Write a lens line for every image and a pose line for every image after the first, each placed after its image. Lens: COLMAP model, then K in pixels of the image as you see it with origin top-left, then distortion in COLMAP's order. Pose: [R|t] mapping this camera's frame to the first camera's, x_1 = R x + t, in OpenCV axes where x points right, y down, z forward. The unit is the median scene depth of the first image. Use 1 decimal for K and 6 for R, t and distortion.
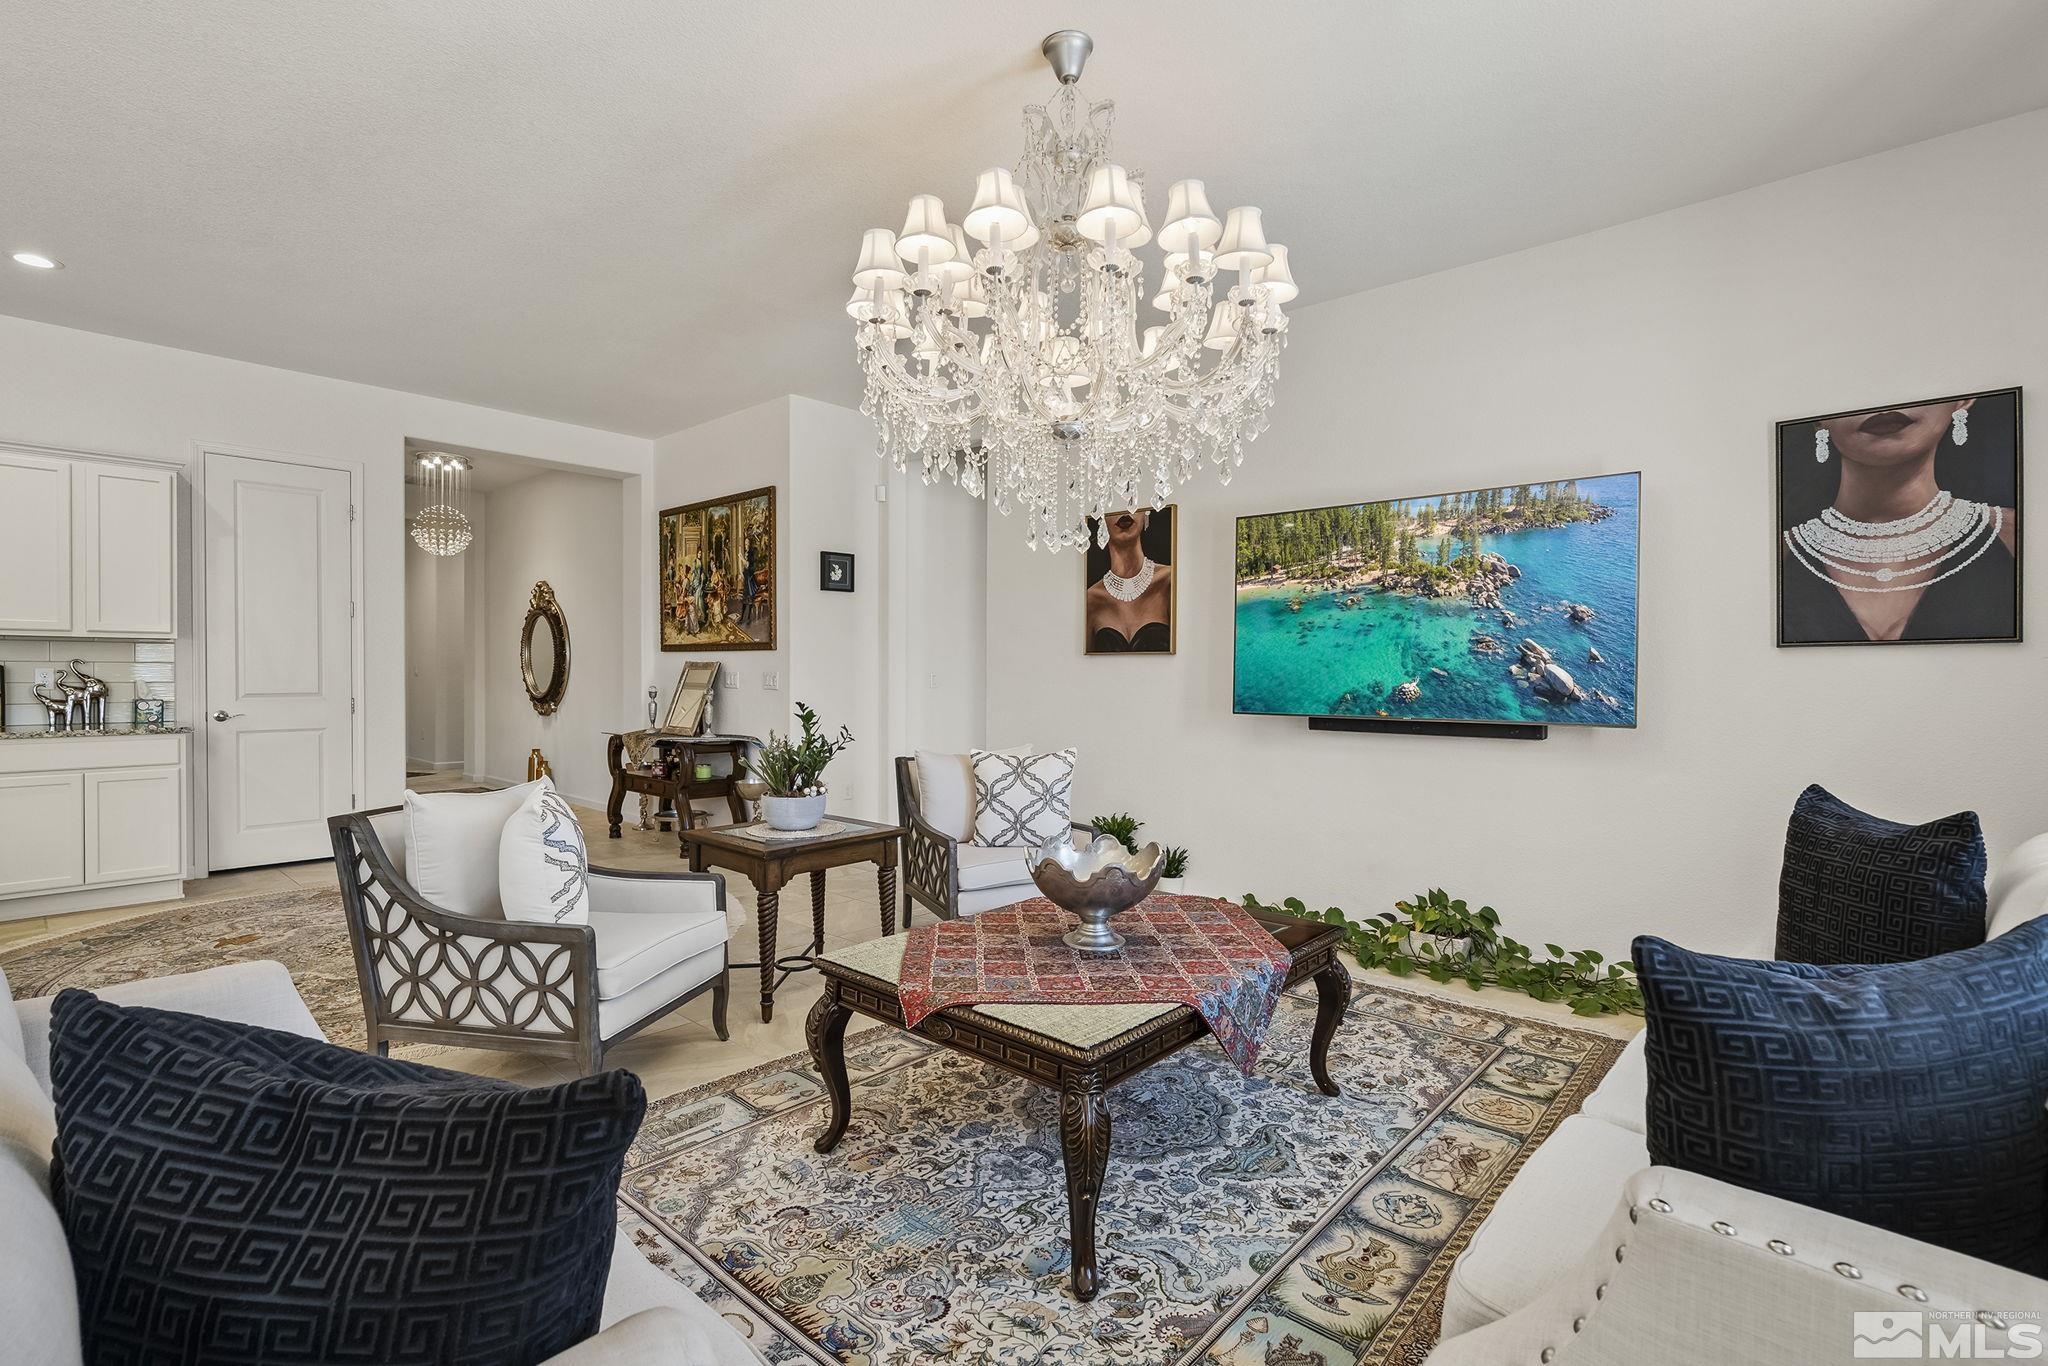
lens RADIAL K [[935.2, 0, 982.3], [0, 935.2, 690.2], [0, 0, 1]] dist [-0.004118, 0.001482]
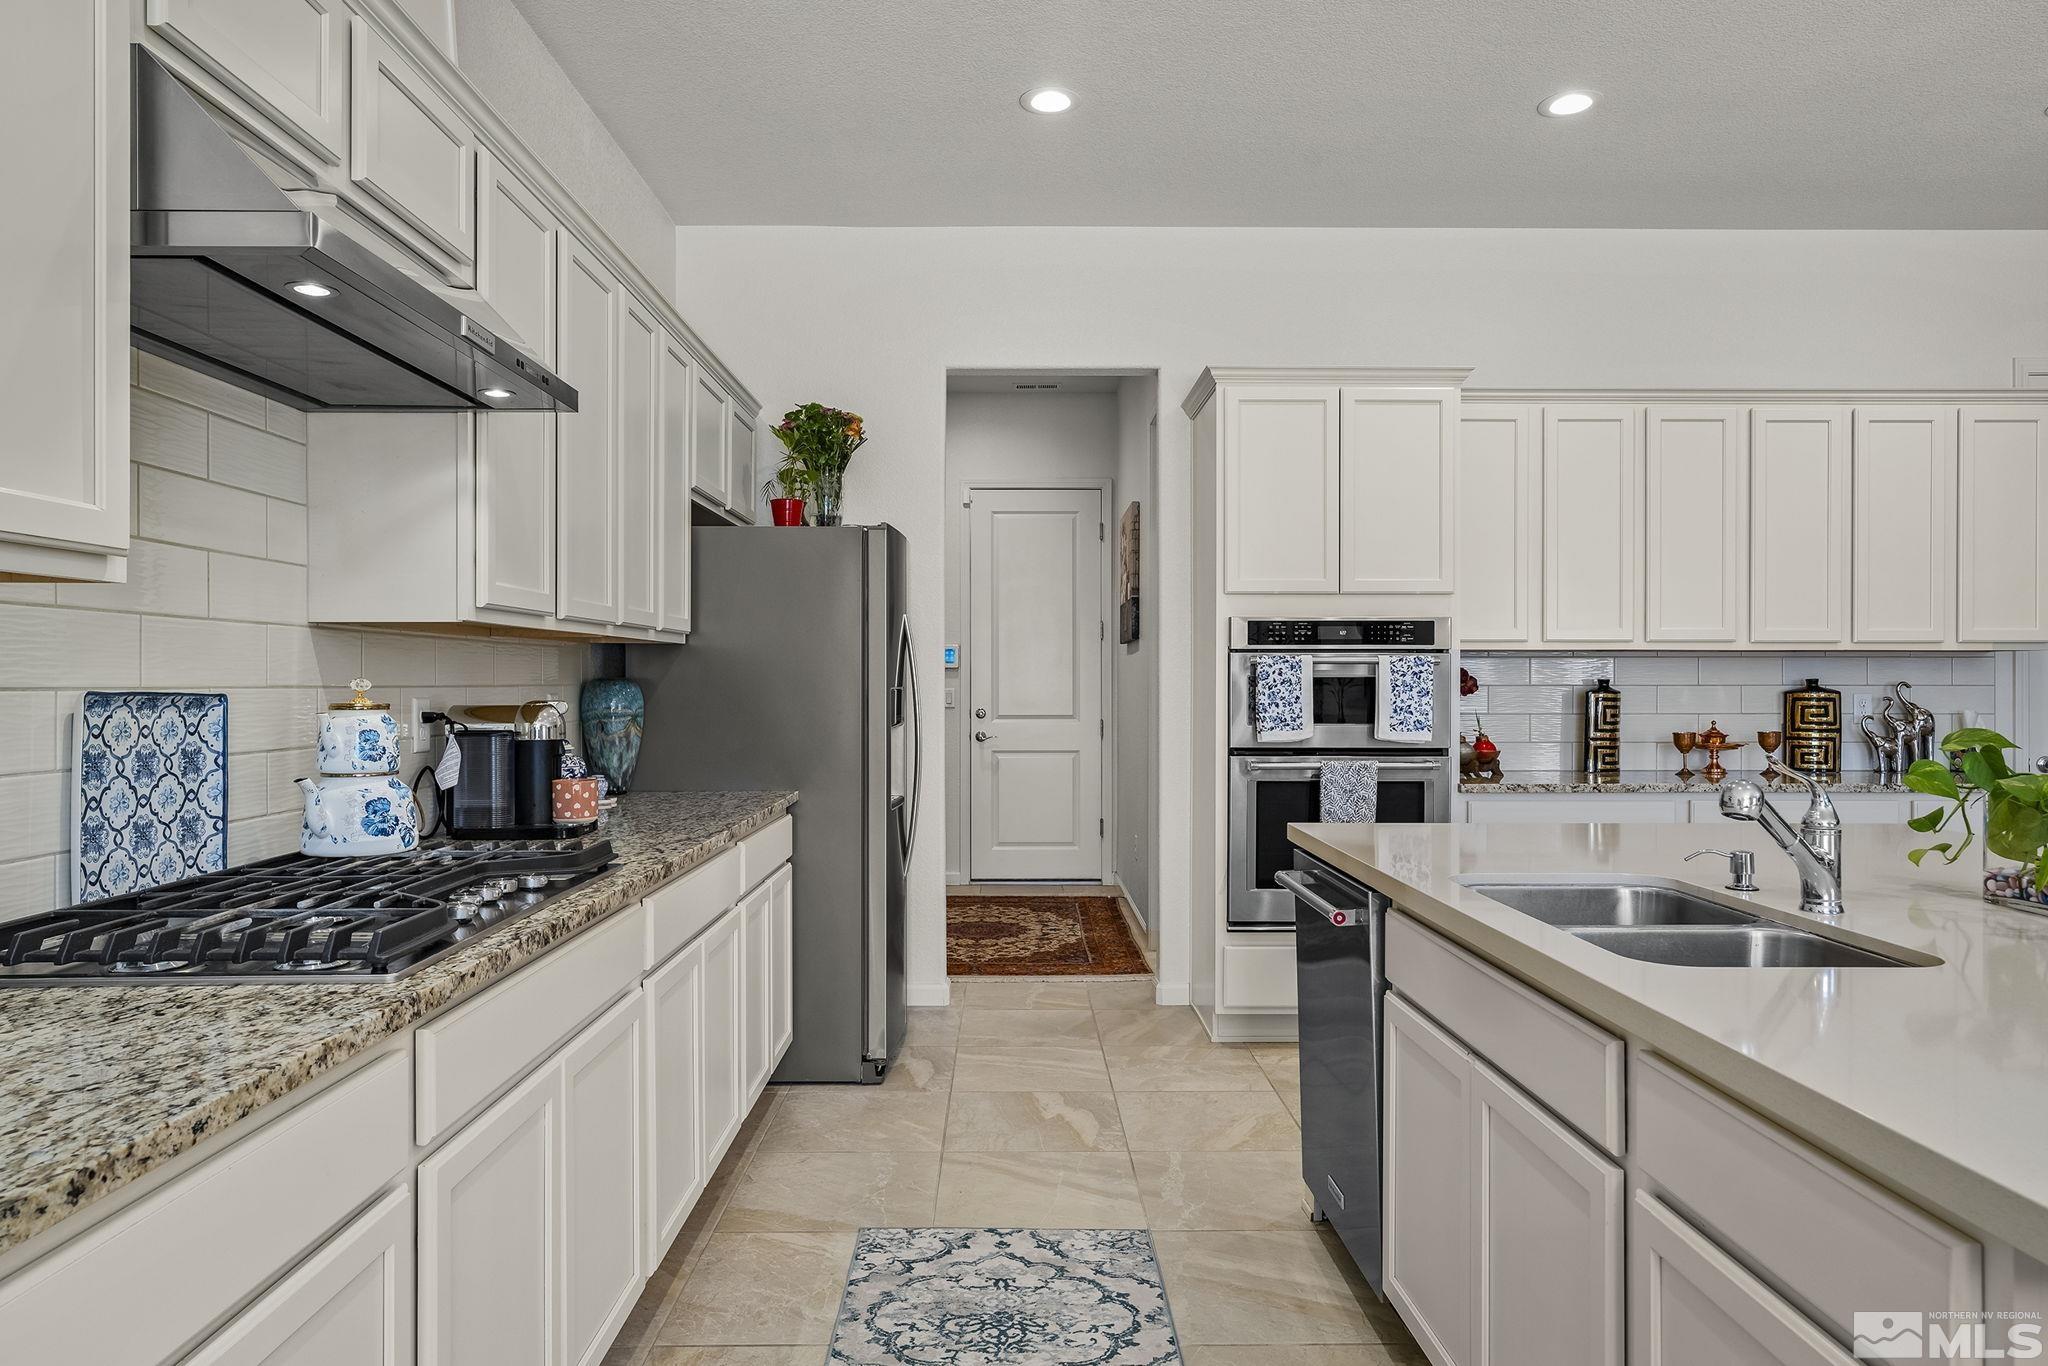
lens RADIAL K [[1250.7, 0, 1030.9], [0, 1250.7, 686.3], [0, 0, 1]] dist [-0.006228, 0.002998]
pose [[0.674187, -0.009308, -0.738502, -0.855795], [-0.008782, 0.999749, -0.020618, -0.004831], [0.738508, 0.020386, 0.673936, -0.185043]]
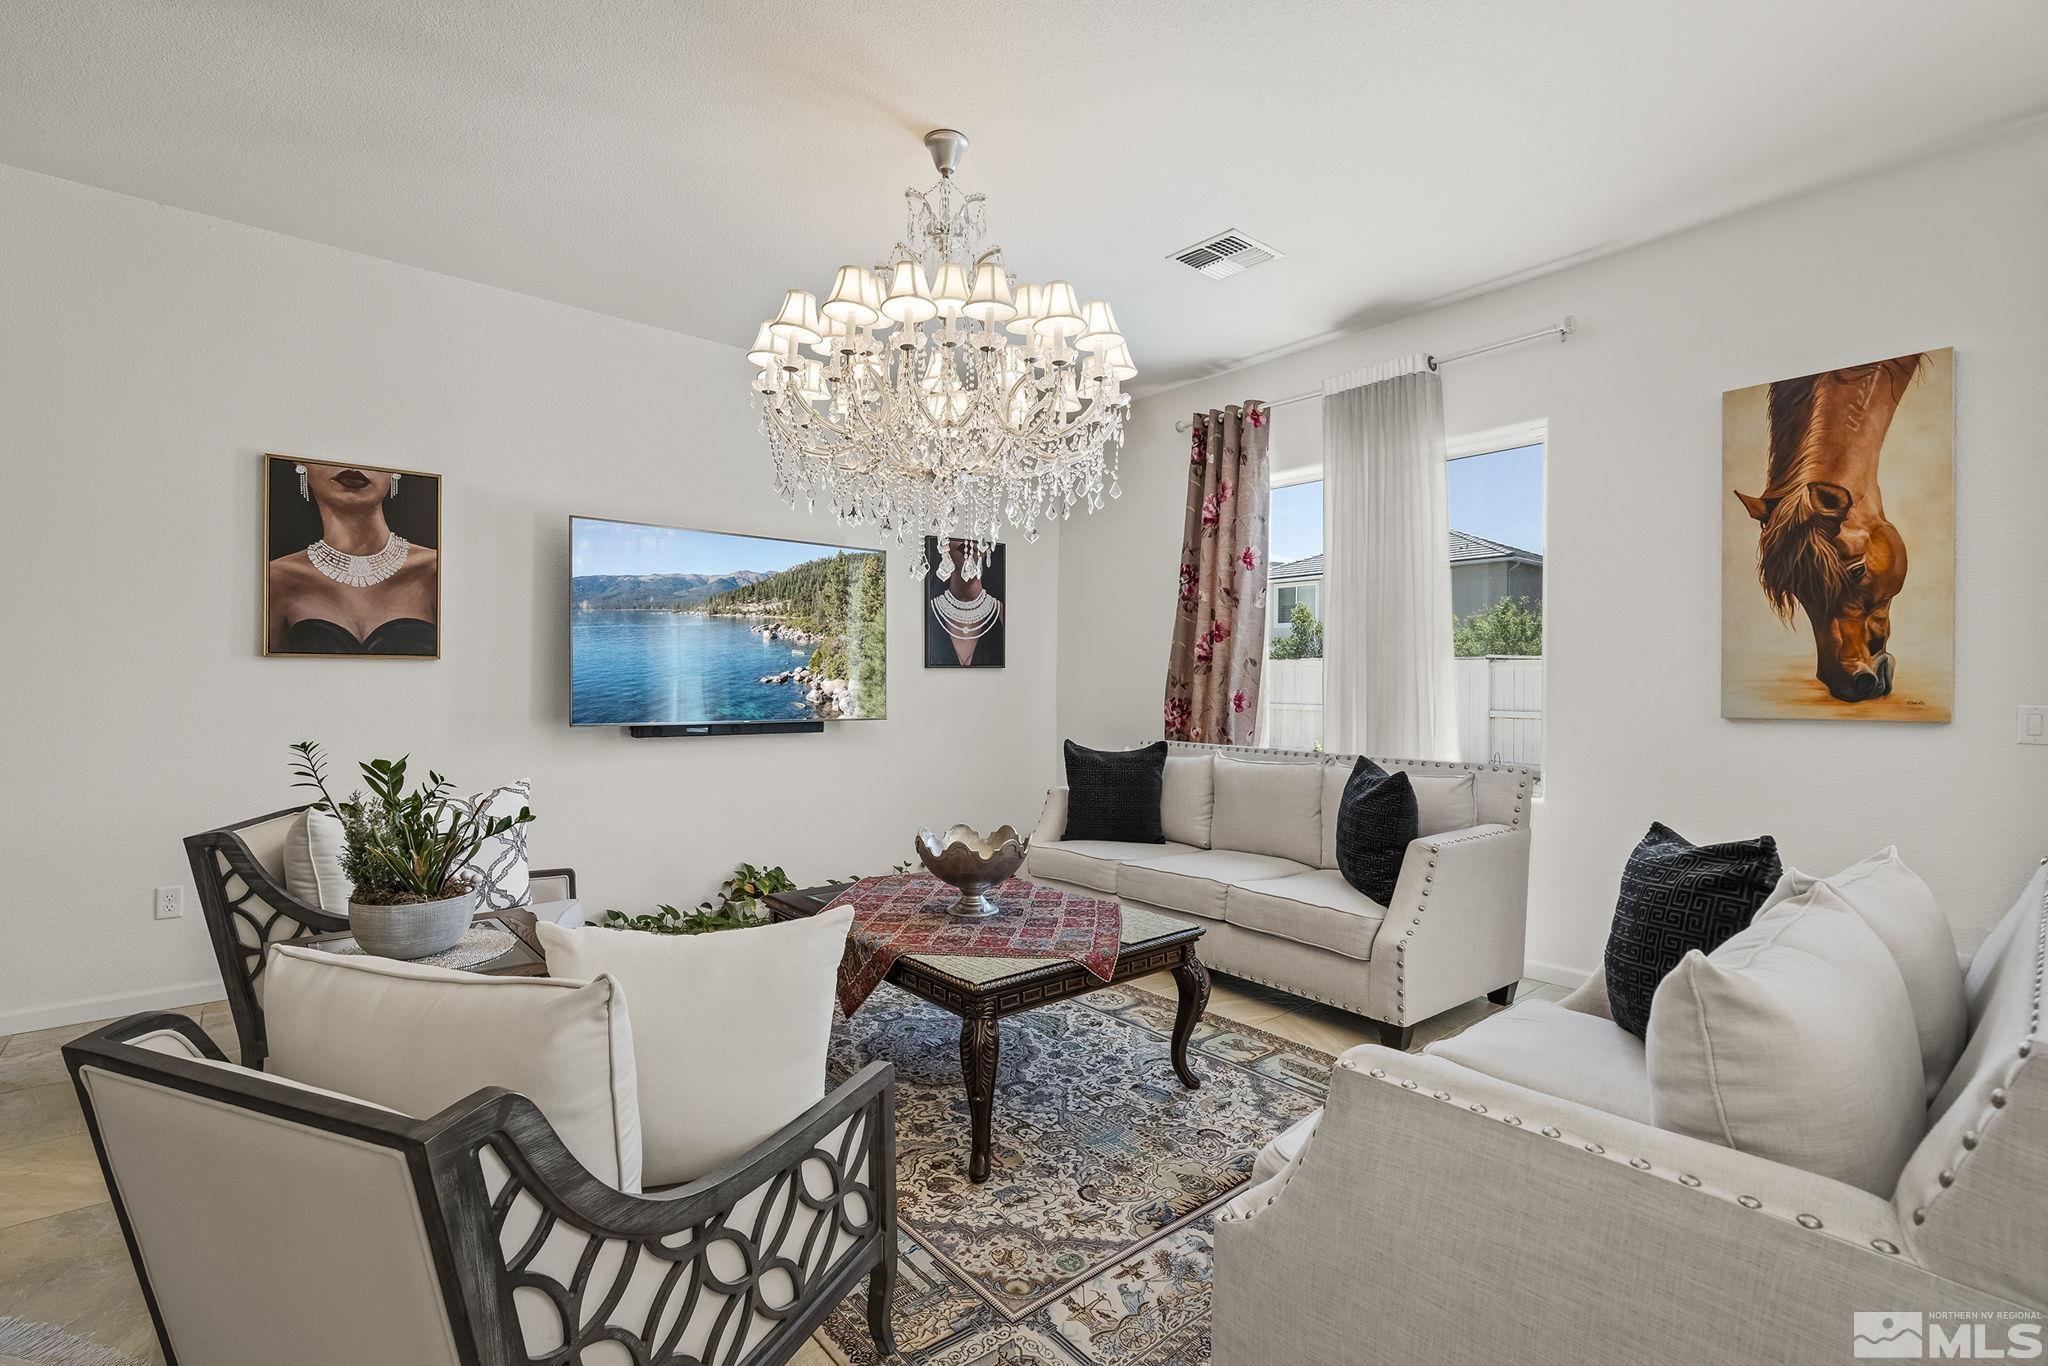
lens RADIAL K [[935.2, 0, 1026.9], [0, 935.2, 703.9], [0, 0, 1]] dist [-0.004118, 0.001482]
pose [[0.132151, -0.026377, 0.990879, -0.648465], [0.016602, 0.999565, 0.024394, -0.014074], [-0.991091, 0.013227, 0.132532, 0.474883]]
